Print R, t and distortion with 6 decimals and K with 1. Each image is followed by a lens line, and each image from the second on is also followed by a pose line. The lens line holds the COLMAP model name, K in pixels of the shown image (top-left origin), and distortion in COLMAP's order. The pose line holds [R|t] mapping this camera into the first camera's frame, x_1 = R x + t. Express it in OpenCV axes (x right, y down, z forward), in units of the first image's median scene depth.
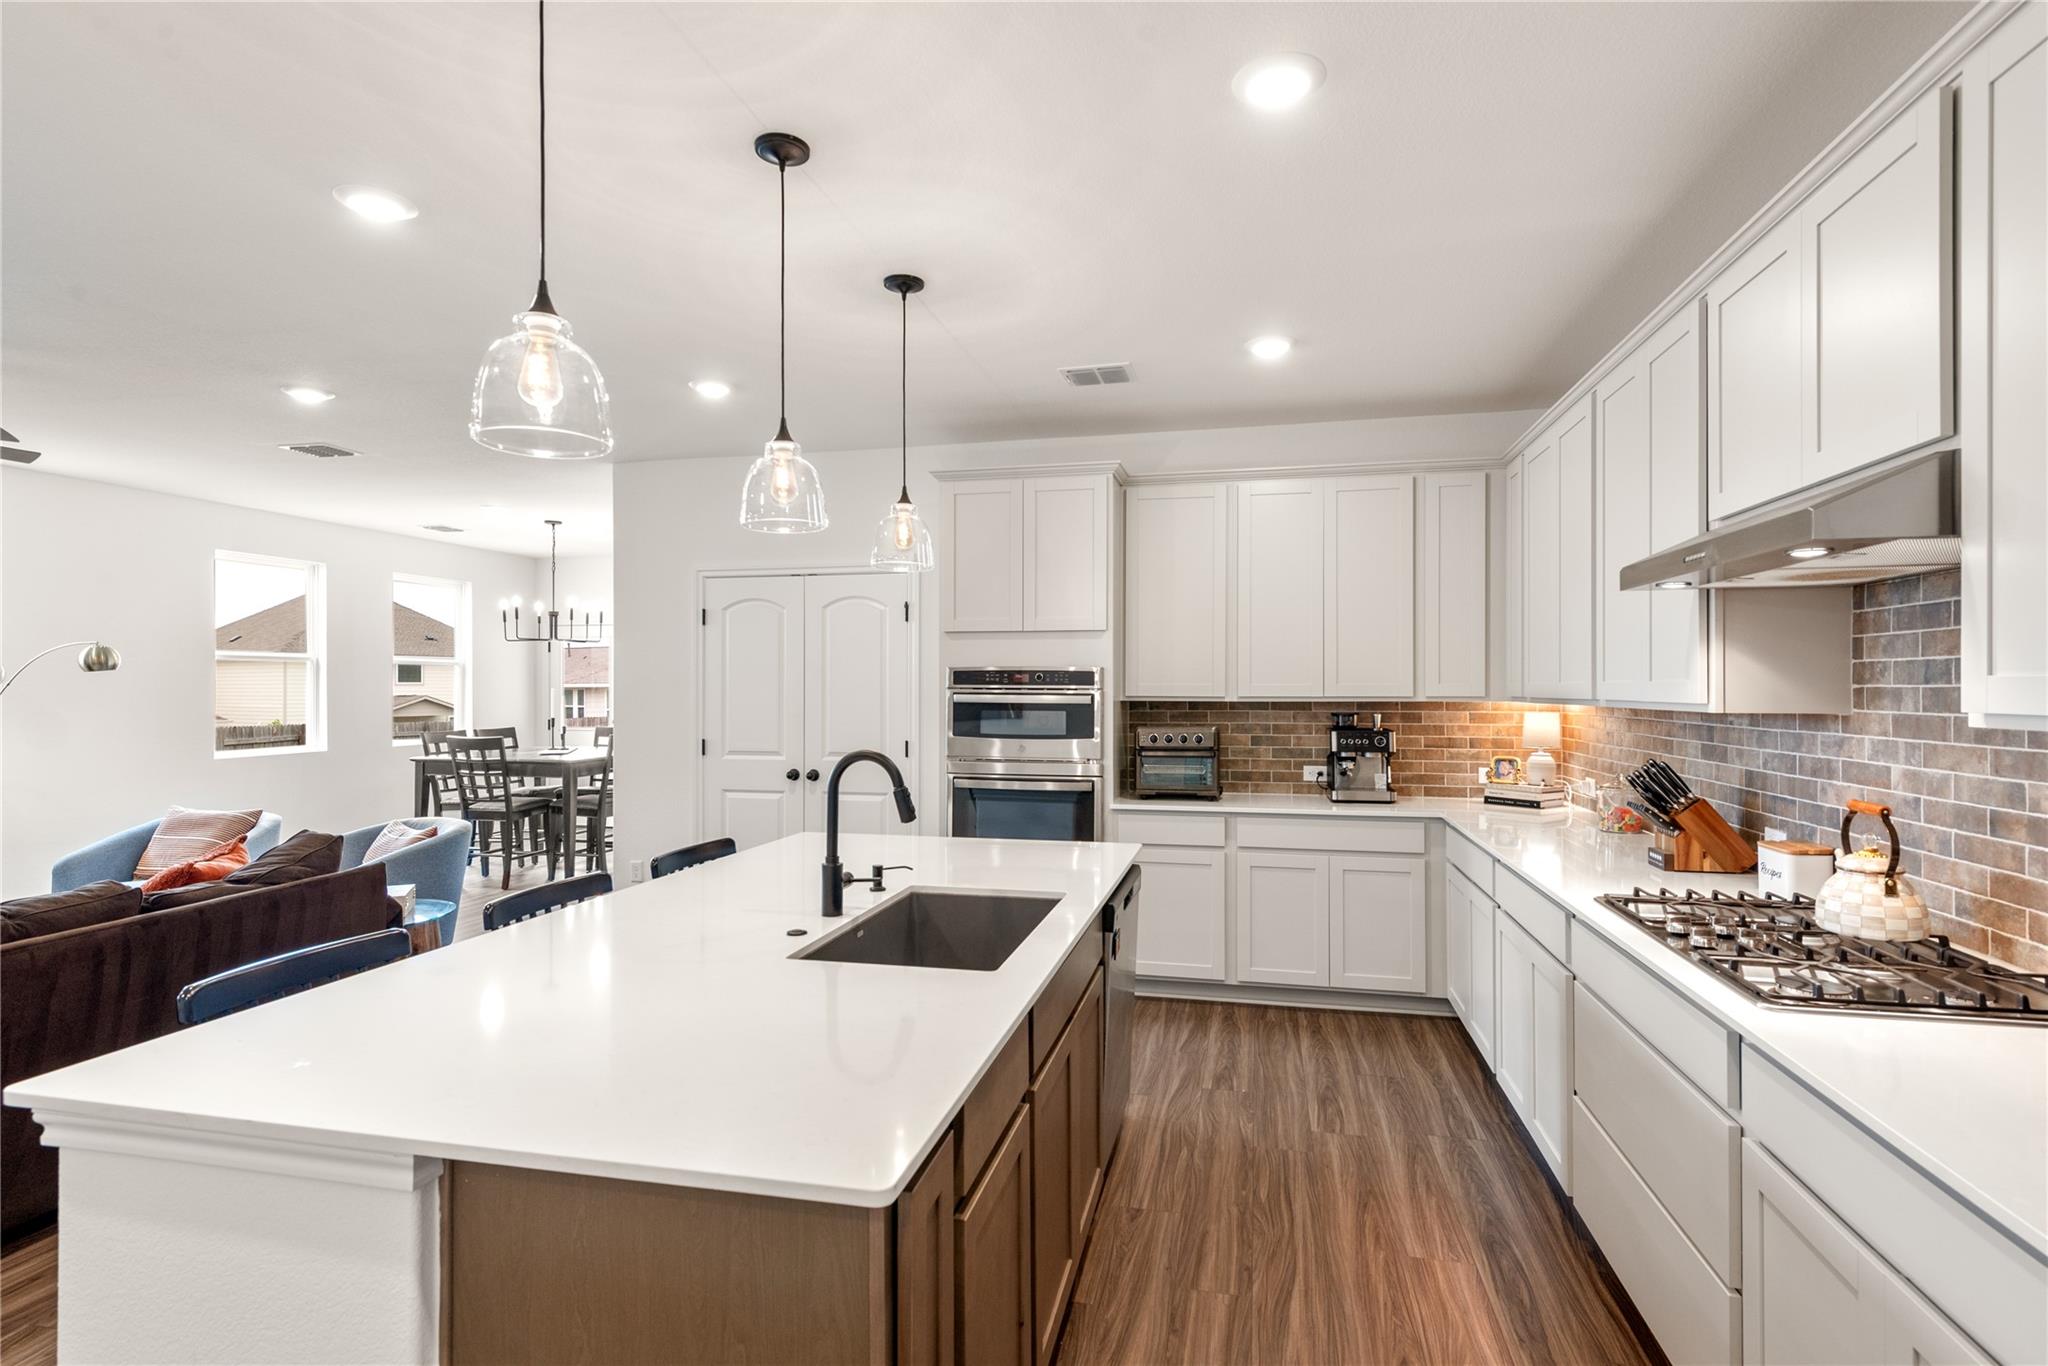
lens RADIAL K [[1014.4, 0, 1029.6], [0, 1014.4, 681.7], [0, 0, 1]] dist [0.027319, -0.008488]
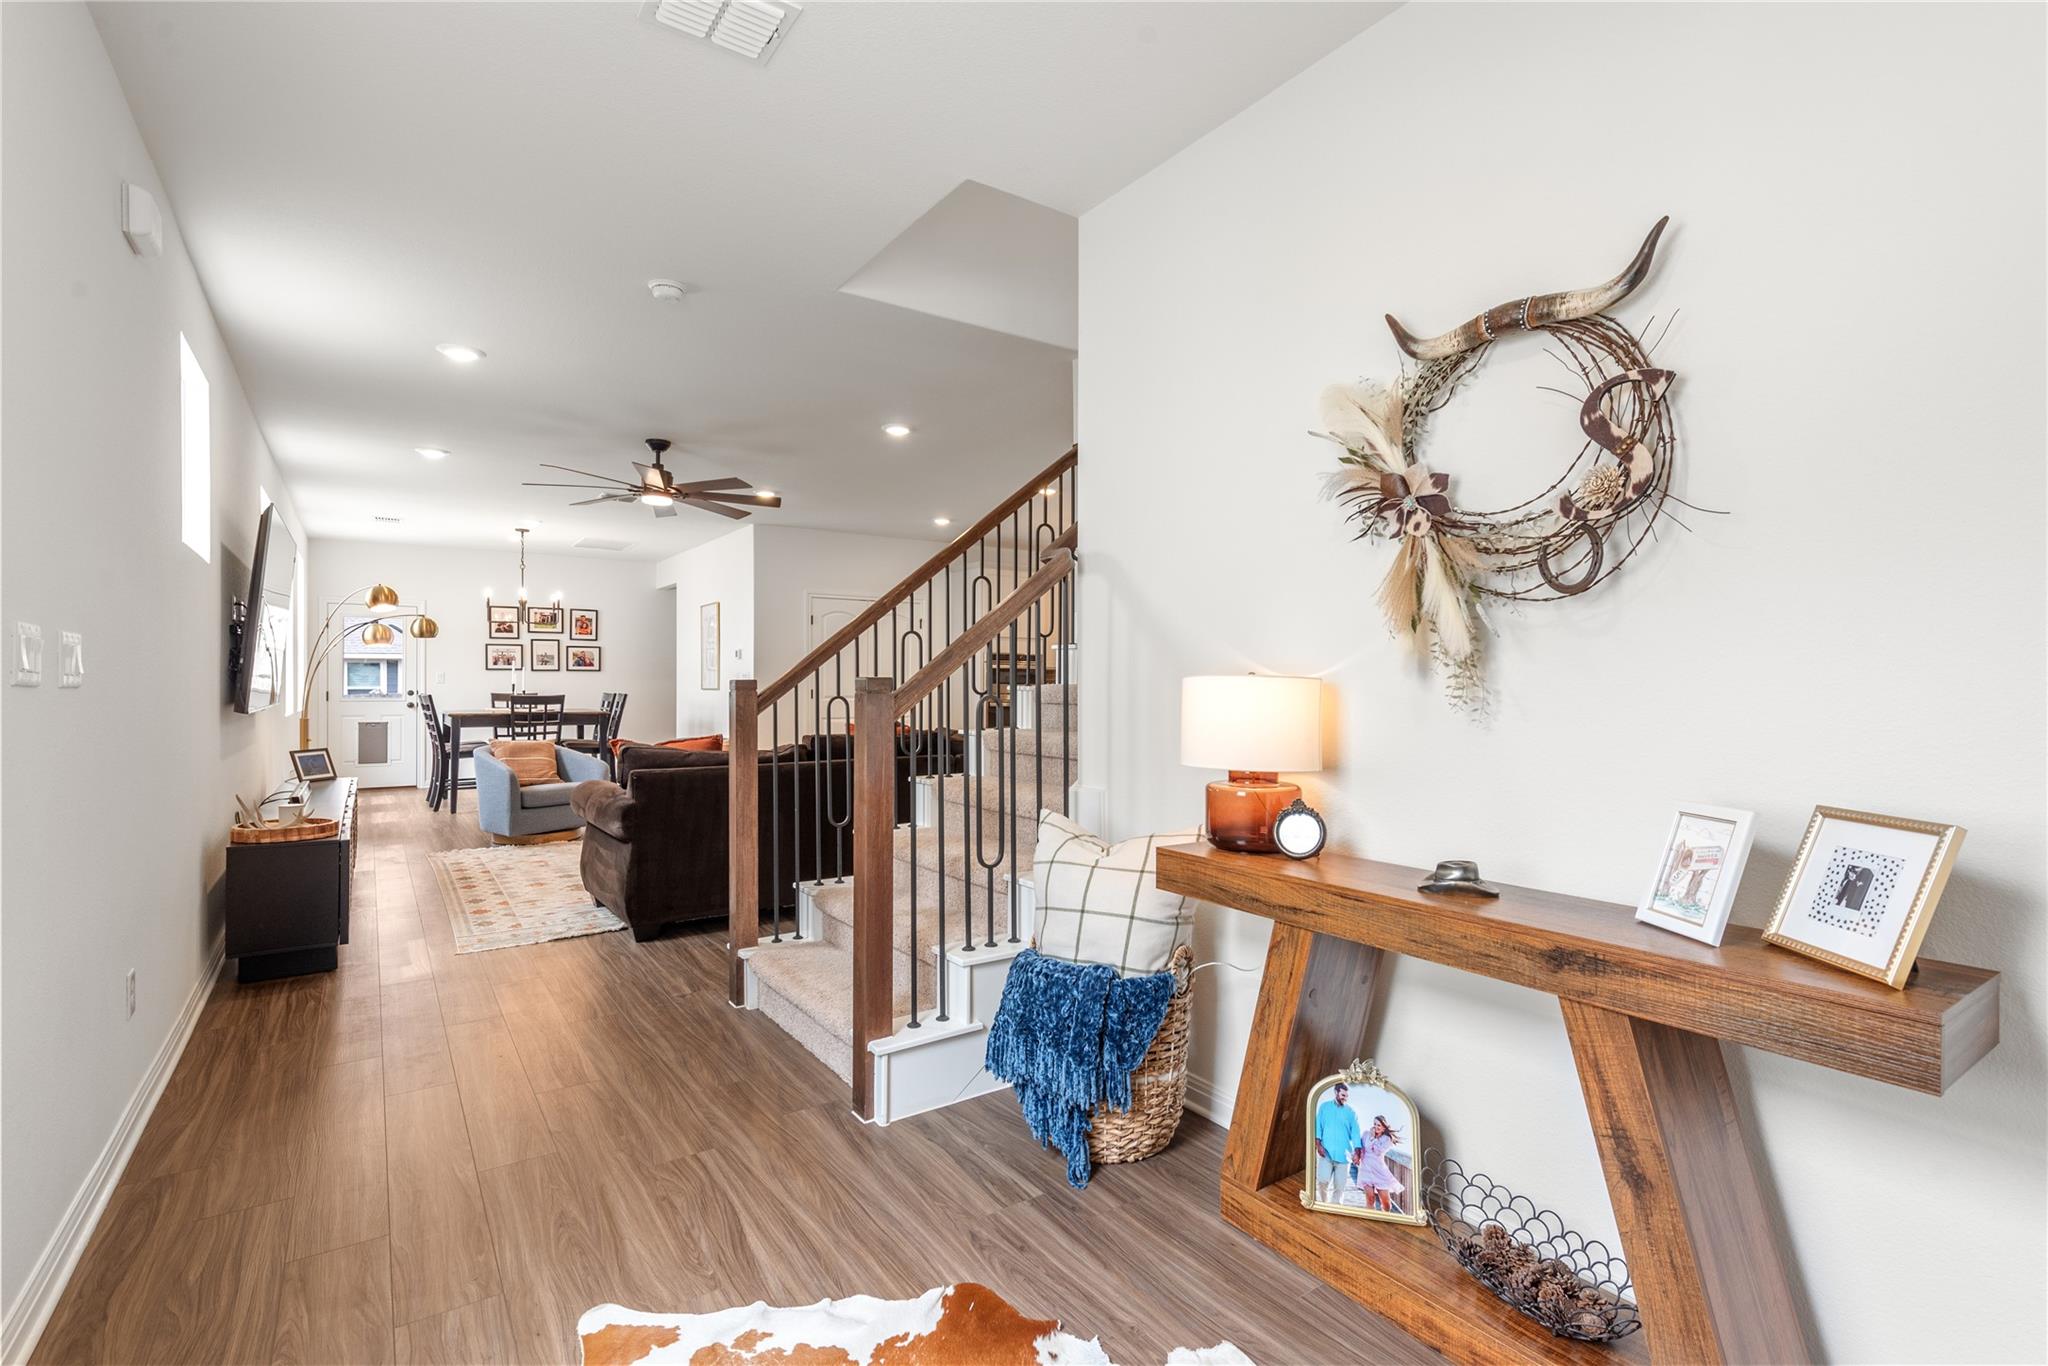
lens RADIAL K [[931.4, 0, 1057.2], [0, 931.4, 676.1], [0, 0, 1]] dist [-0.018007, 0.000044]
pose [[0.648585, 0.006620, 0.761113, -1.842409], [-0.003489, 0.999978, -0.005724, 0.062106], [-0.761134, 0.001057, 0.648594, -0.529493]]
